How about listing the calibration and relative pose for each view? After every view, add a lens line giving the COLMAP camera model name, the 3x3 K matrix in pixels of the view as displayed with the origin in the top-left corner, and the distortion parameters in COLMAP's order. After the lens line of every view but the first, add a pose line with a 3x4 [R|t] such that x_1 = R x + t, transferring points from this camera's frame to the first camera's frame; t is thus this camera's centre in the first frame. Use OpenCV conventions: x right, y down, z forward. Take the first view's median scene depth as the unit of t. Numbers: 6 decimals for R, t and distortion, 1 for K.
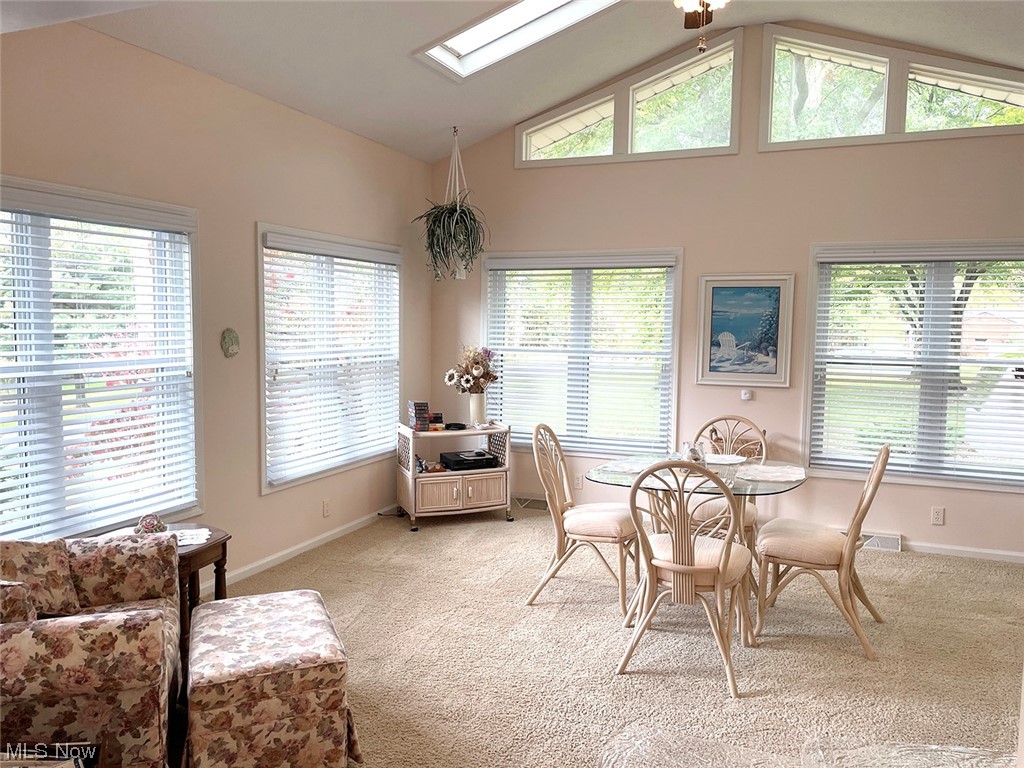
lens RADIAL K [[770.9, 0, 522.3], [0, 770.9, 386.6], [0, 0, 1]] dist [0.093375, -0.121474]
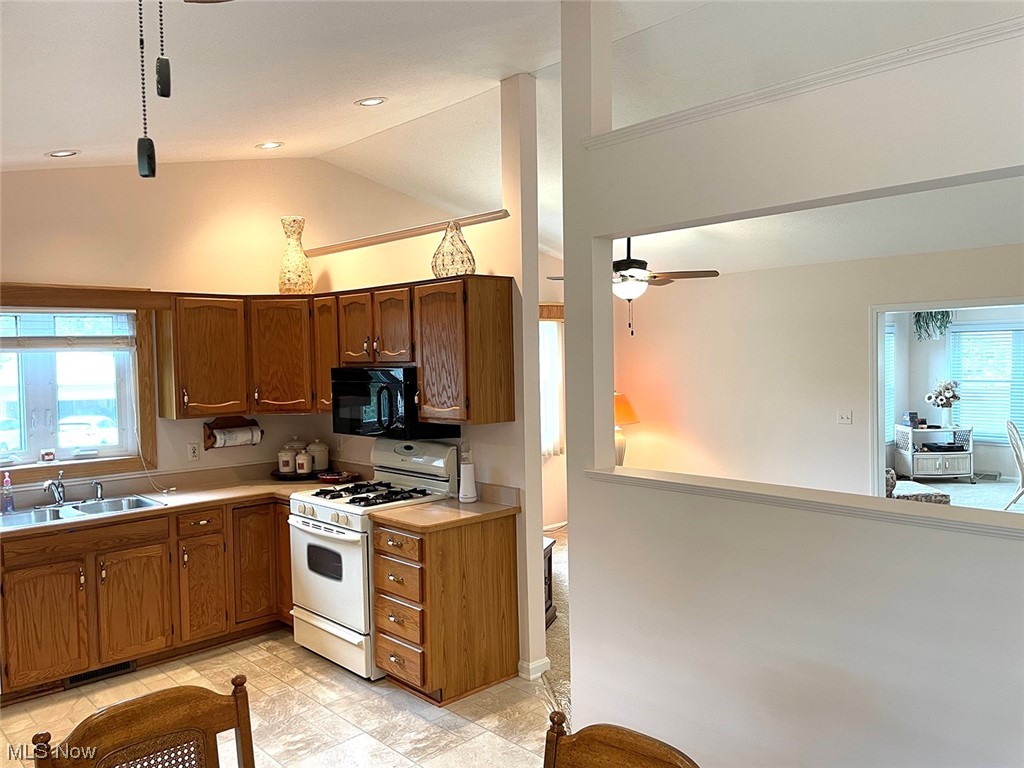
lens RADIAL K [[770.9, 0, 522.3], [0, 770.9, 386.6], [0, 0, 1]] dist [0.093375, -0.121474]
pose [[0.909433, -0.012773, -0.415655, -0.202451], [-0.004417, 0.999175, -0.040369, 0.038759], [0.415828, 0.038549, 0.908626, -0.988664]]
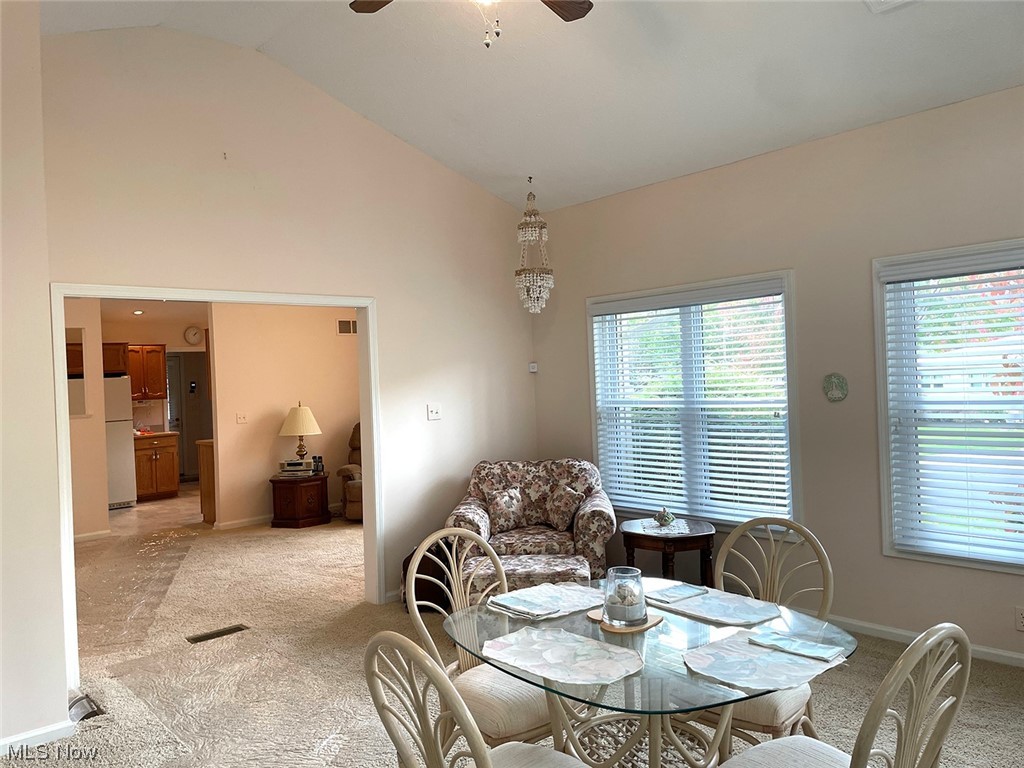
lens RADIAL K [[770.9, 0, 522.3], [0, 770.9, 386.6], [0, 0, 1]] dist [0.093375, -0.121474]
pose [[-0.433947, 0.023338, -0.900636, 0.560744], [-0.038444, 0.998274, 0.044391, -0.072864], [0.900118, 0.053887, -0.432301, 0.861079]]
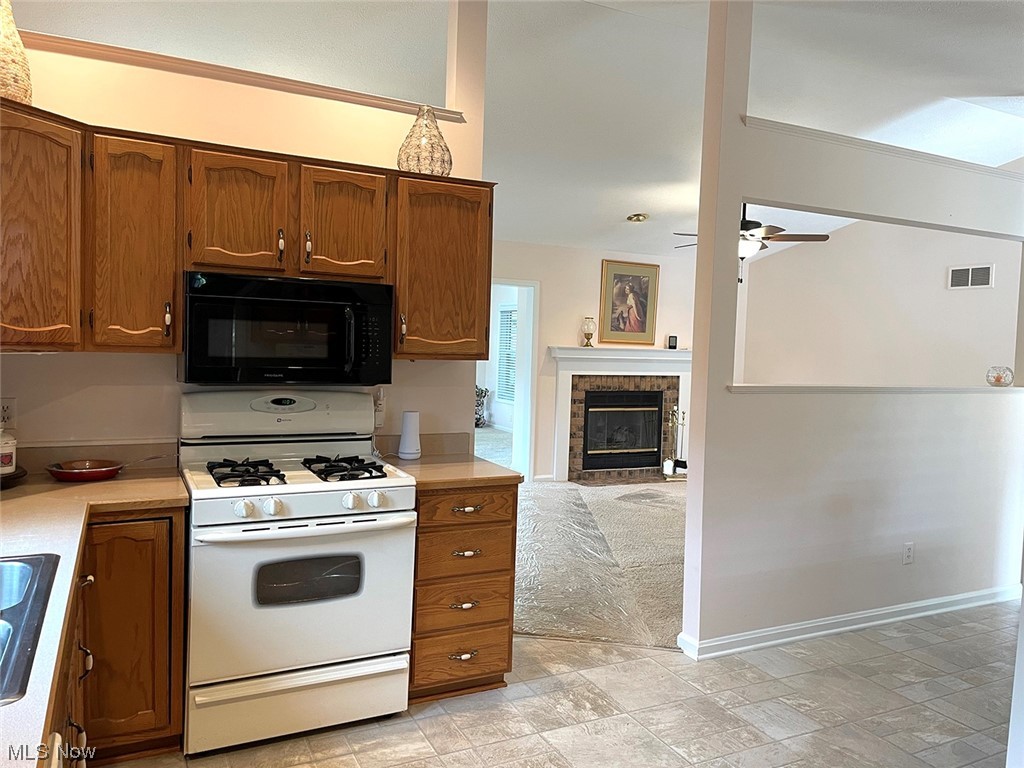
lens RADIAL K [[771.1, 0, 516.0], [0, 771.1, 381.0], [0, 0, 1]] dist [0.107827, -0.144086]
pose [[0.659531, -0.030280, 0.751068, -0.974728], [0.036454, 0.999301, 0.008277, 0.057934], [-0.750793, 0.021921, 0.660174, -0.788157]]
